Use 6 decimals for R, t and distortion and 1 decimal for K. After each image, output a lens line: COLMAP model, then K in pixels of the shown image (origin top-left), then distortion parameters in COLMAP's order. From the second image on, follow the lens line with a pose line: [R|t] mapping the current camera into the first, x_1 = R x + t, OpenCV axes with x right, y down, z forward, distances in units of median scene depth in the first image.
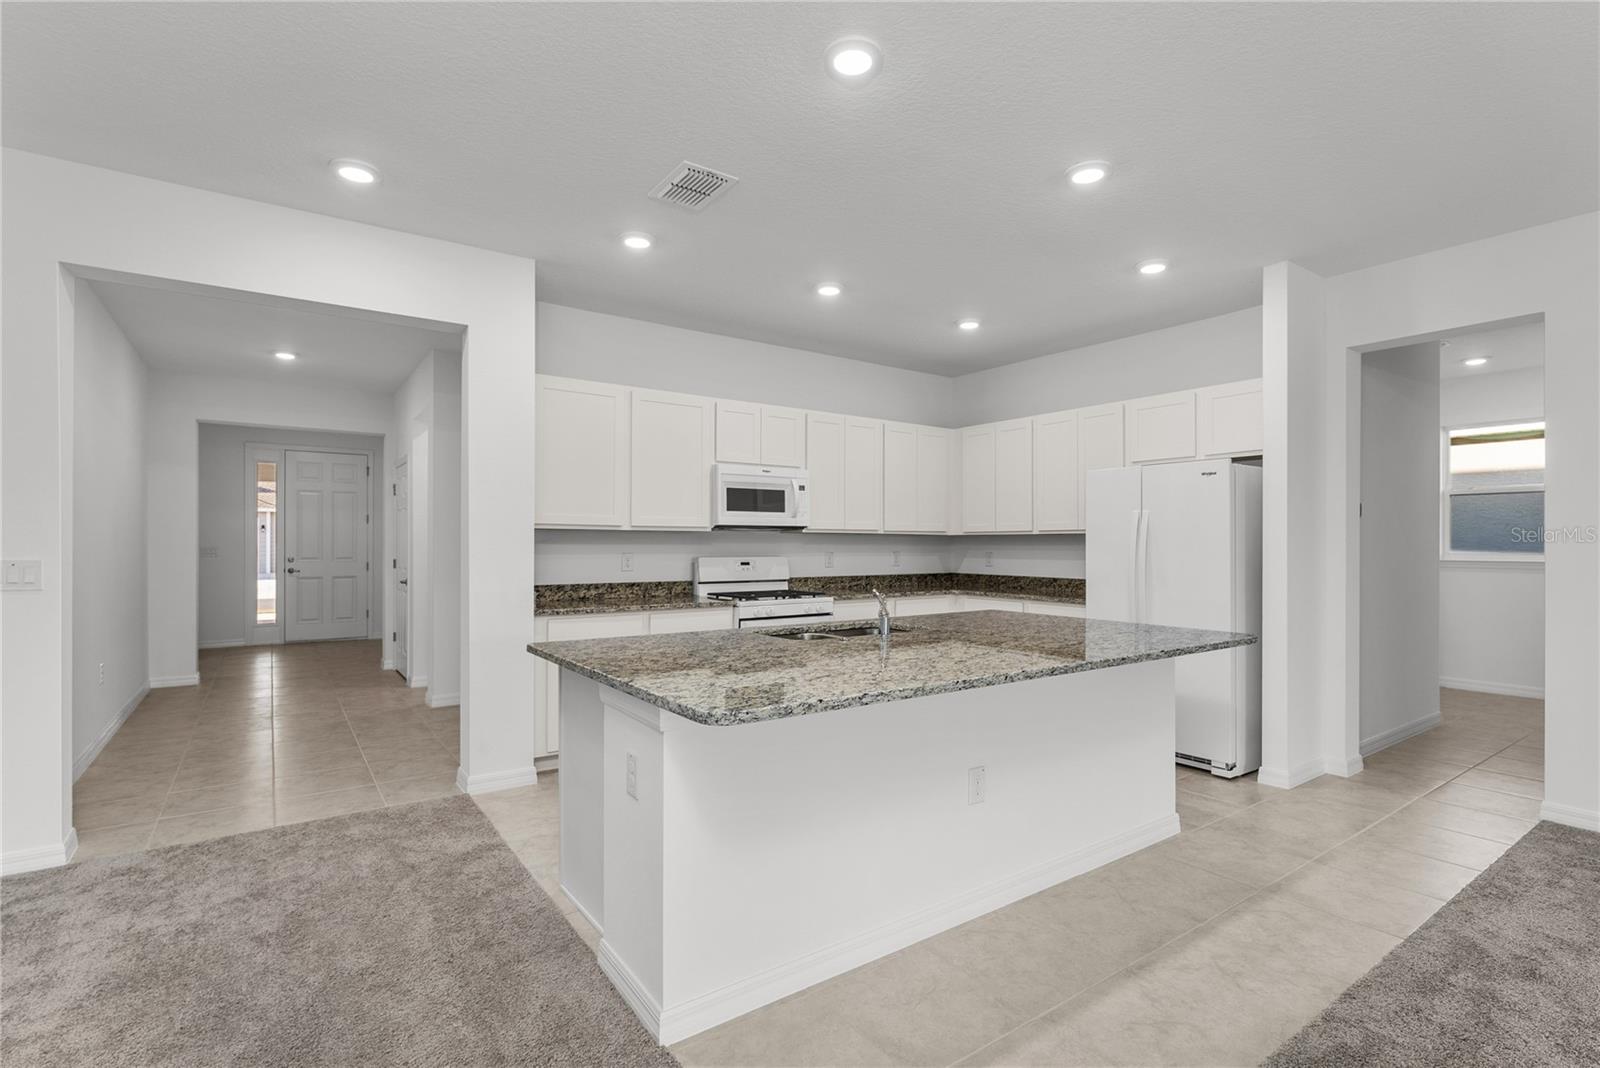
lens RADIAL K [[754.1, 0, 806.2], [0, 754.1, 539.4], [0, 0, 1]] dist [0.009893, -0.000074]
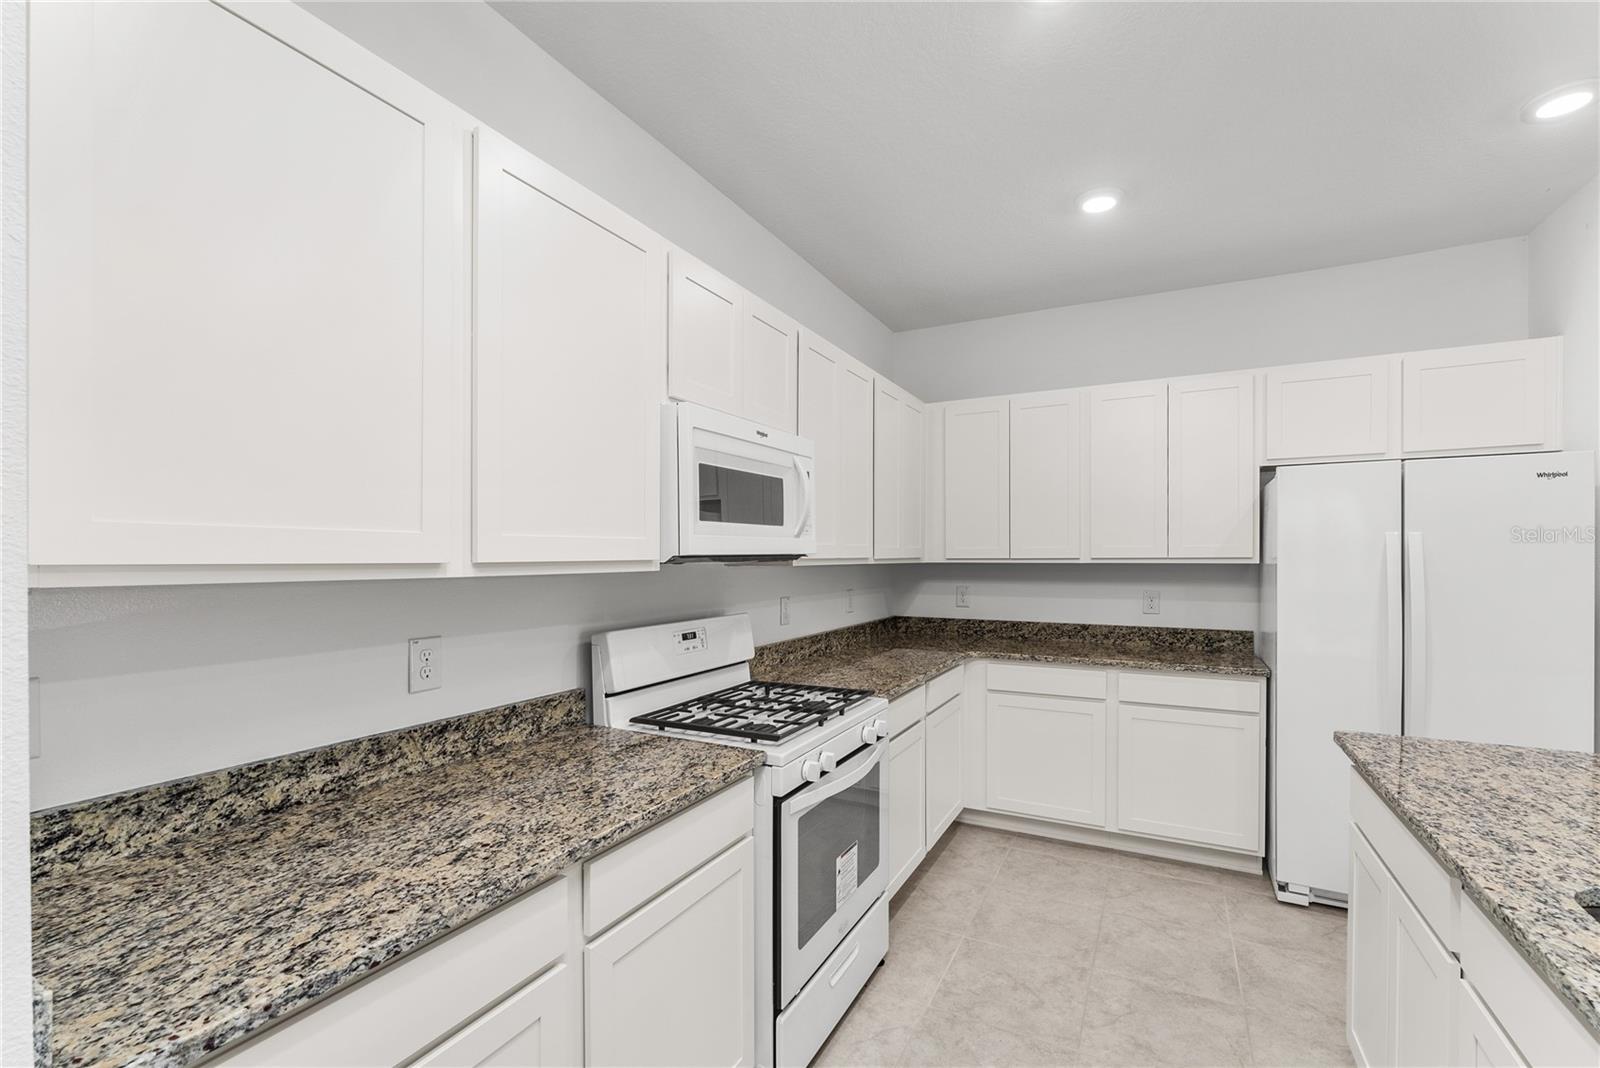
lens RADIAL K [[693.5, 0, 815.0], [0, 693.5, 561.8], [0, 0, 1]] dist [-0.003096, -0.000138]
pose [[0.887186, -0.011123, 0.461279, -0.217525], [0.005773, 0.999899, 0.013008, -0.019114], [-0.461377, -0.008878, 0.887160, 0.618416]]
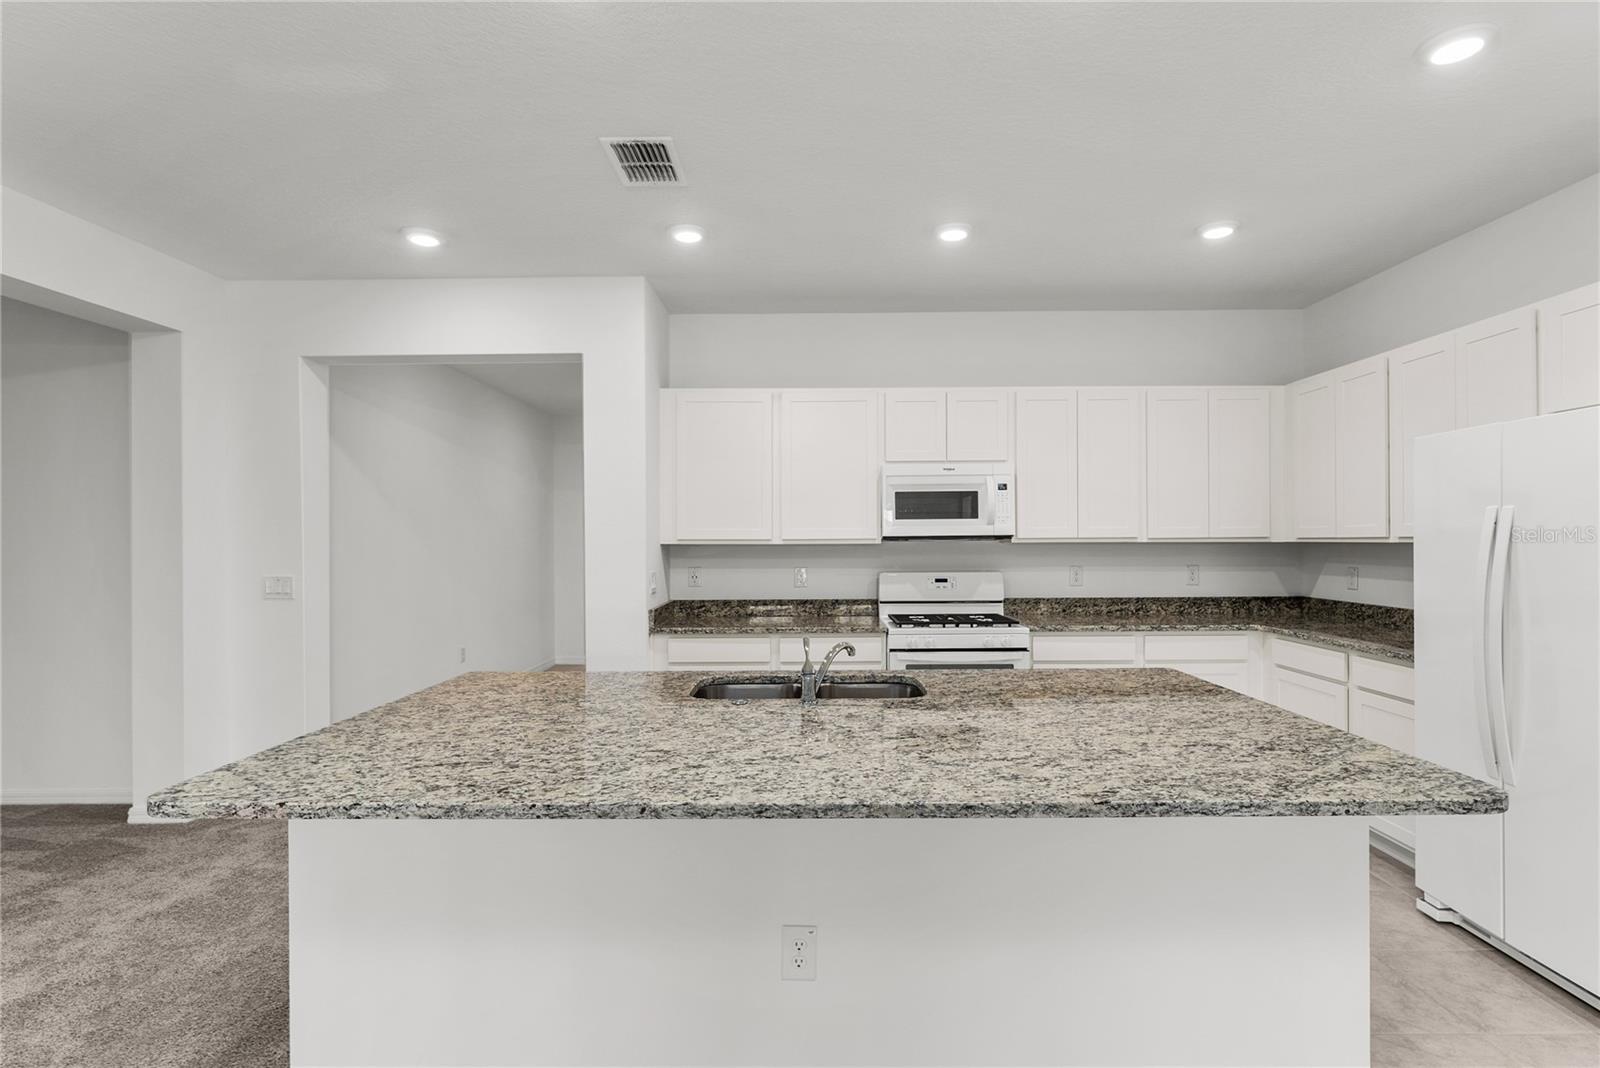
lens RADIAL K [[765.7, 0, 805.7], [0, 765.7, 540.6], [0, 0, 1]] dist [-0.000618, -0.000078]
pose [[0.812297, -0.008188, -0.583186, 0.305957], [0.010907, 0.999940, 0.001152, -0.015465], [0.583142, -0.007297, 0.812338, 0.234273]]
